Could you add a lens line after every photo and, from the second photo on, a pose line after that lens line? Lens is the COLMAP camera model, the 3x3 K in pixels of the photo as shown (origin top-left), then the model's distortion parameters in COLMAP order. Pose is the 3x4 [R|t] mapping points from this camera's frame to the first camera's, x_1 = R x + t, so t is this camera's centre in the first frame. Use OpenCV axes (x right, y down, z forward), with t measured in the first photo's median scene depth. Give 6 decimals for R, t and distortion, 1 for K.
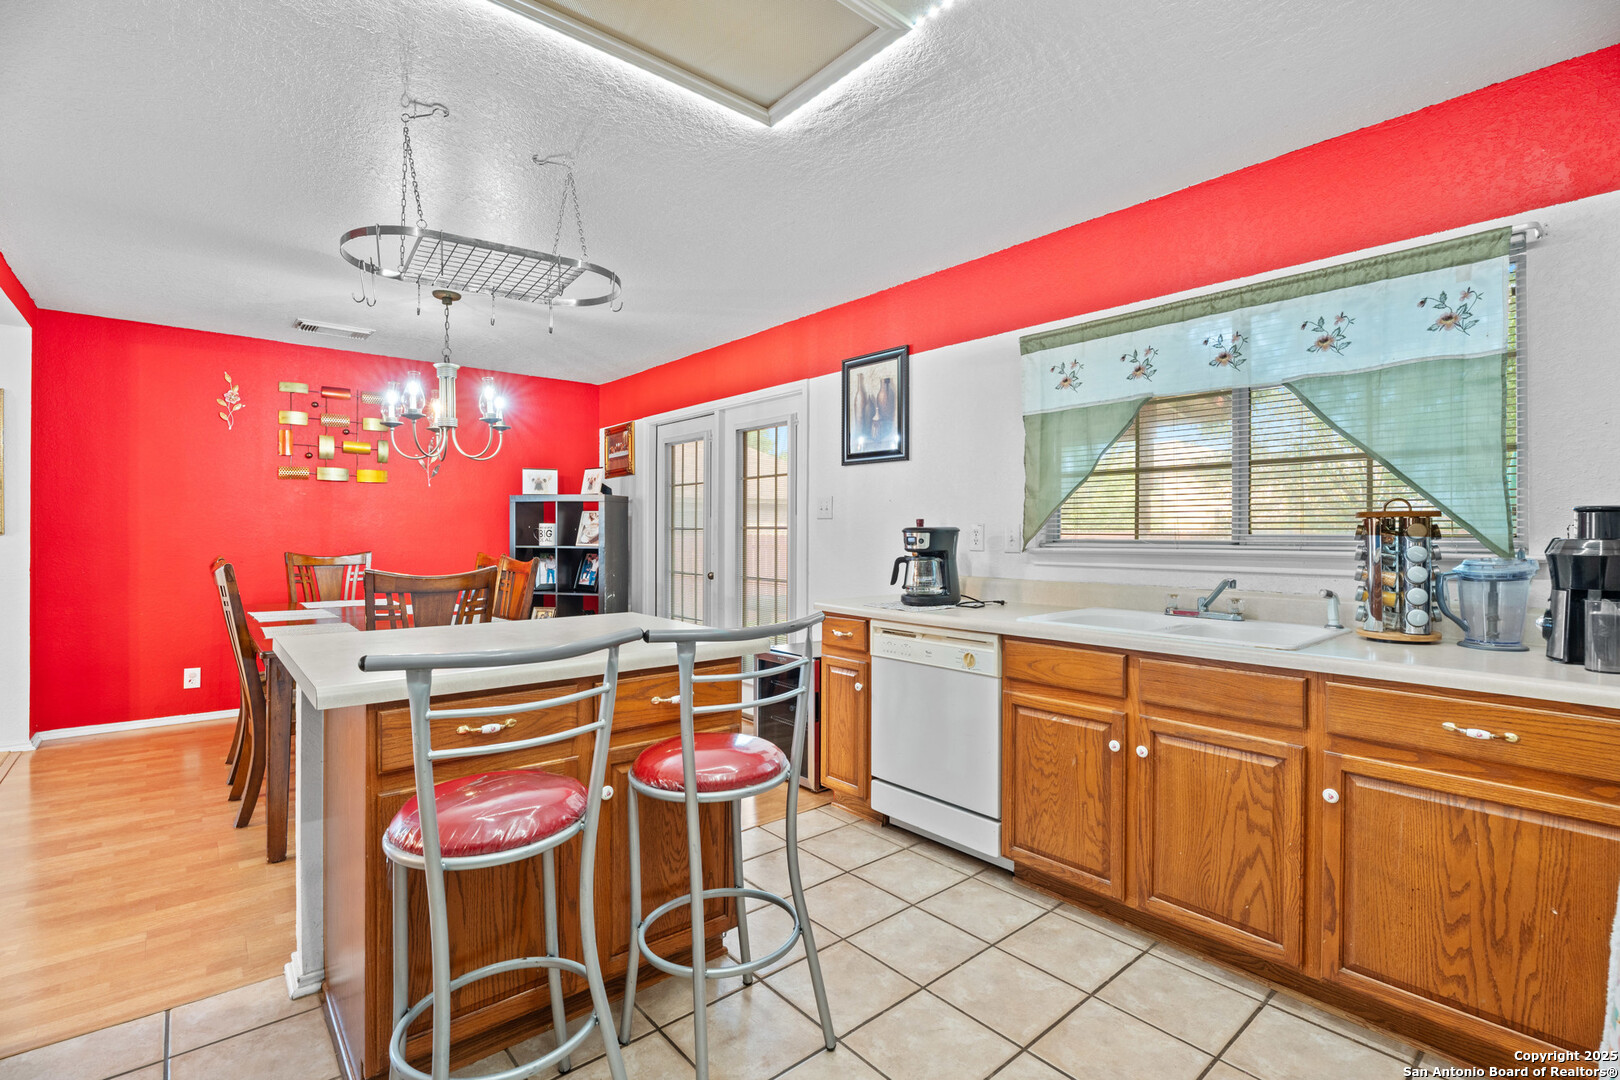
lens RADIAL K [[722.7, 0, 807.1], [0, 722.7, 538.1], [0, 0, 1]] dist [-0.010604, -0.001417]
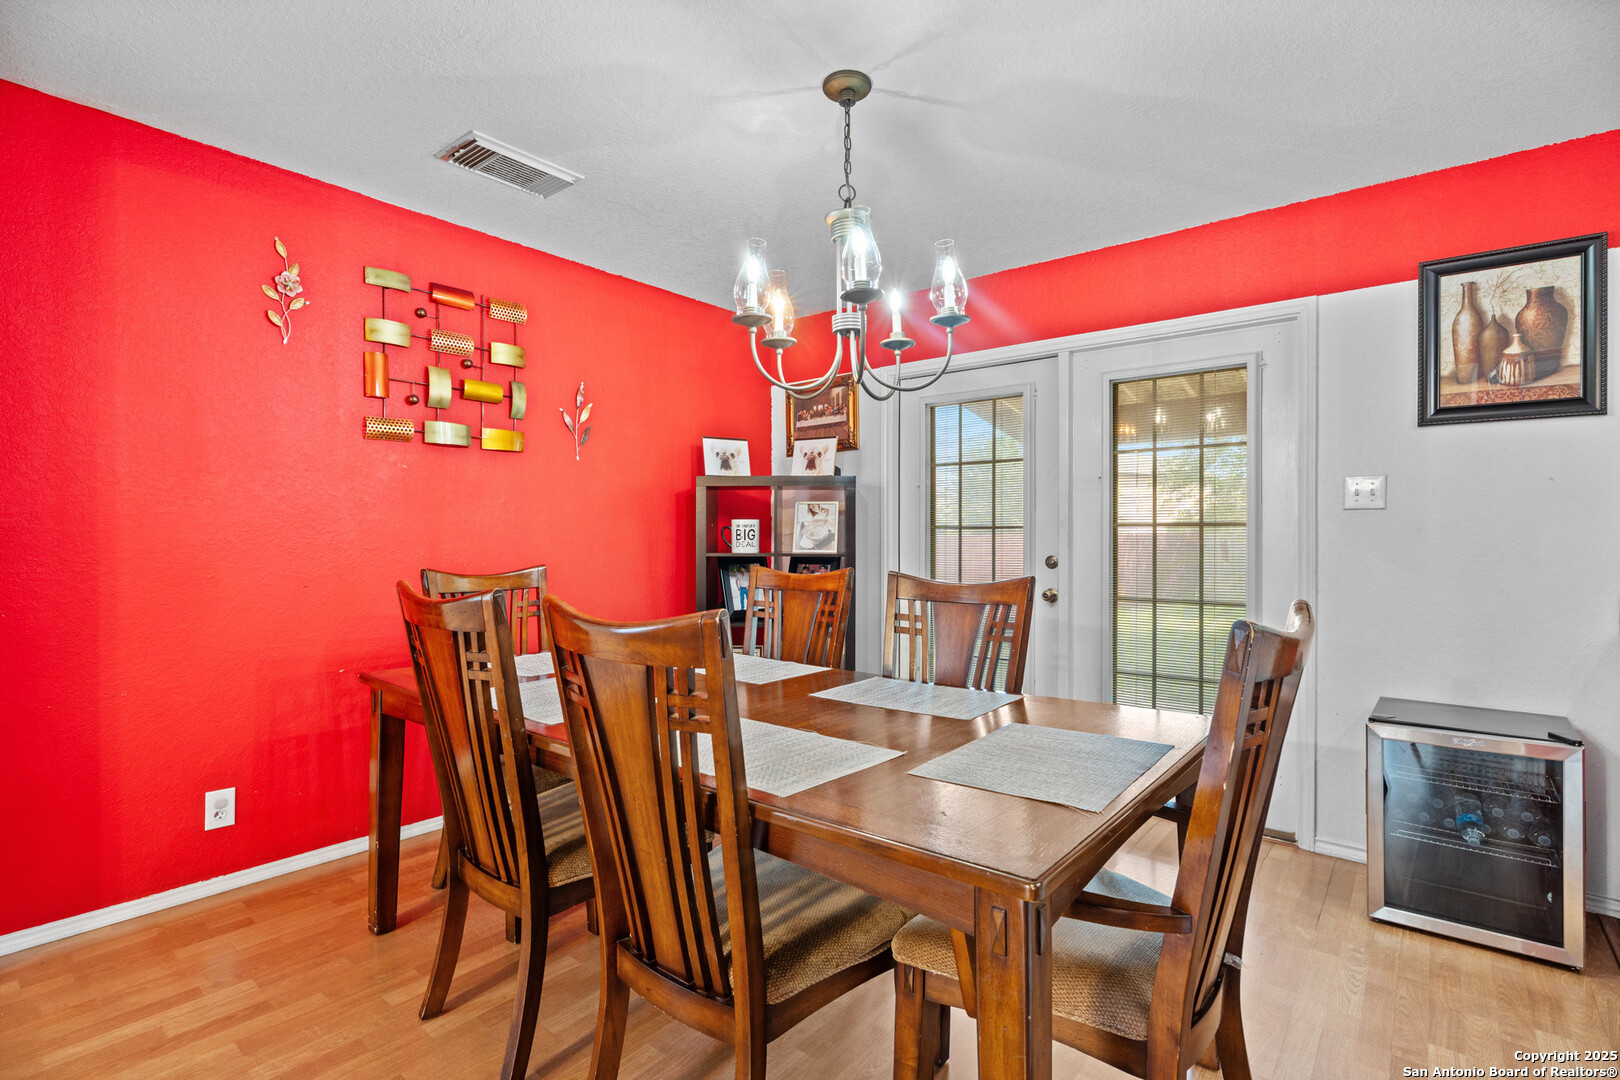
lens RADIAL K [[762.1, 0, 811.5], [0, 762.1, 541.2], [0, 0, 1]] dist [0.002966, 0.000259]
pose [[0.983985, -0.004301, 0.178198, -0.486096], [0.004360, 0.999990, 0.000057, 0.000138], [-0.178197, 0.000721, 0.983995, 0.337648]]
